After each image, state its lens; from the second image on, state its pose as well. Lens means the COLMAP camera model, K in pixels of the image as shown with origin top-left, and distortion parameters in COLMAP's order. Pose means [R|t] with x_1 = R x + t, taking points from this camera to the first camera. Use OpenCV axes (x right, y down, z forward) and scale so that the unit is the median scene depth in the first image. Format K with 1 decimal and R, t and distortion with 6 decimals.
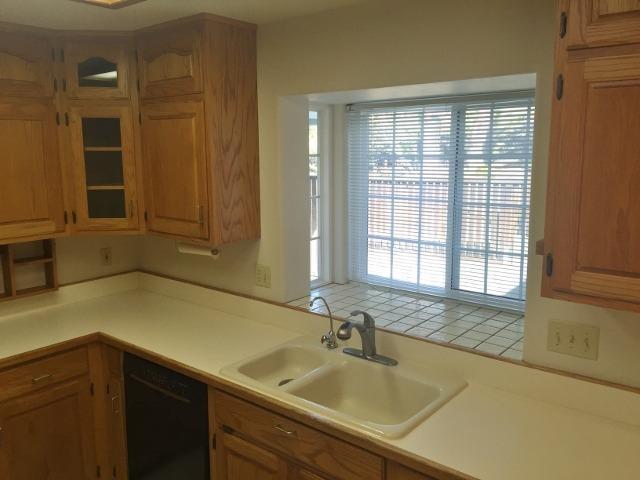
lens RADIAL K [[537.8, 0, 318.4], [0, 537.8, 230.3], [0, 0, 1]] dist [0.071673, -0.120420]
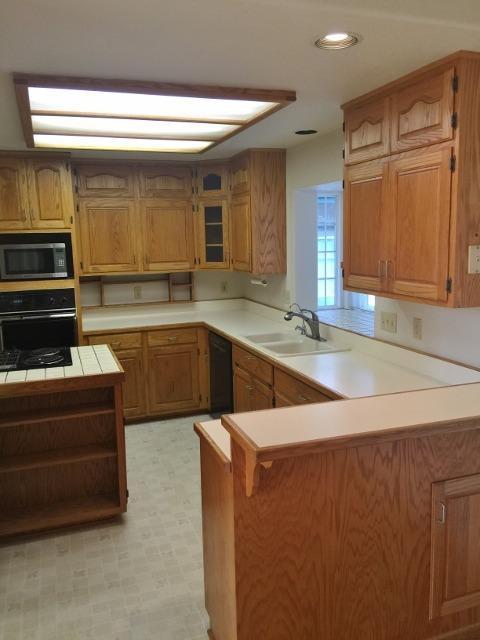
lens RADIAL K [[537.8, 0, 242.4], [0, 537.8, 307.9], [0, 0, 1]] dist [0.071673, -0.120420]
pose [[0.855245, 0.056916, -0.515089, 0.651723], [-0.059109, 0.998178, 0.012152, 0.107857], [0.514842, 0.020053, 0.857050, -0.510480]]
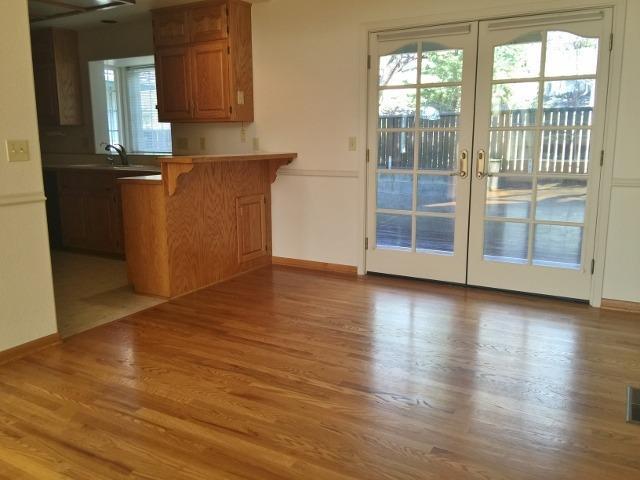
lens RADIAL K [[537.8, 0, 318.4], [0, 537.8, 230.3], [0, 0, 1]] dist [0.071673, -0.120420]
pose [[0.985555, -0.027848, 0.167053, 0.467106], [0.023827, 0.999377, 0.026030, 0.416992], [-0.167674, -0.021674, 0.985604, -1.411591]]
